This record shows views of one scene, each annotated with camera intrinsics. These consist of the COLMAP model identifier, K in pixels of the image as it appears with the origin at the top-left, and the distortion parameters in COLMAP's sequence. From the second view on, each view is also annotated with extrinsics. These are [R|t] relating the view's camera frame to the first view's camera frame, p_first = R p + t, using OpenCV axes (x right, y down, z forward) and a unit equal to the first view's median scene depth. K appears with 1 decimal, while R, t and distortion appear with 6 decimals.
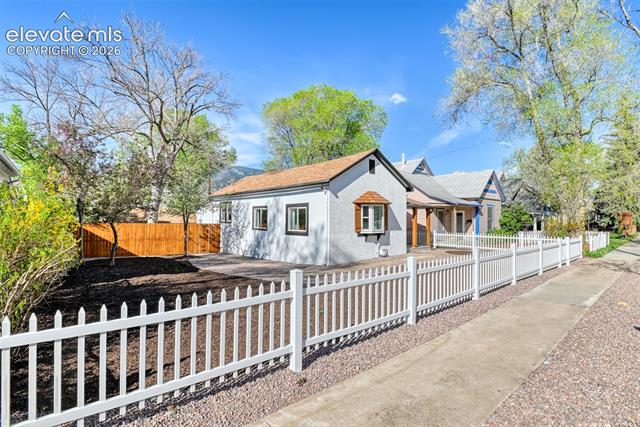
lens RADIAL K [[312.9, 0, 321.4], [0, 312.9, 215.2], [0, 0, 1]] dist [-0.032679, -0.000883]
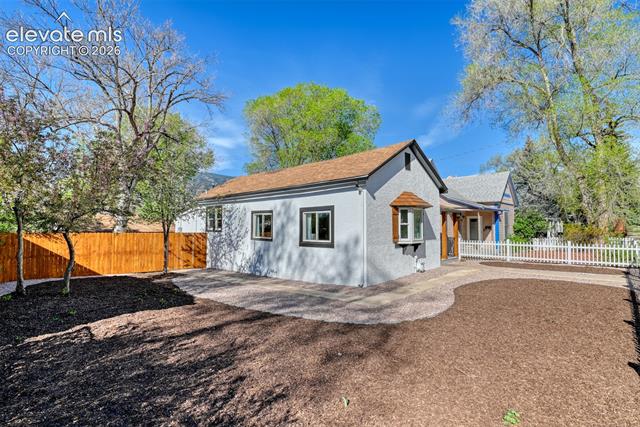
lens RADIAL K [[312.9, 0, 321.4], [0, 312.9, 215.2], [0, 0, 1]] dist [-0.032679, -0.000883]
pose [[0.996053, -0.002789, 0.088718, -0.124308], [0.004907, 0.999708, -0.023665, 0.002370], [-0.088626, 0.024006, 0.995776, 0.195964]]
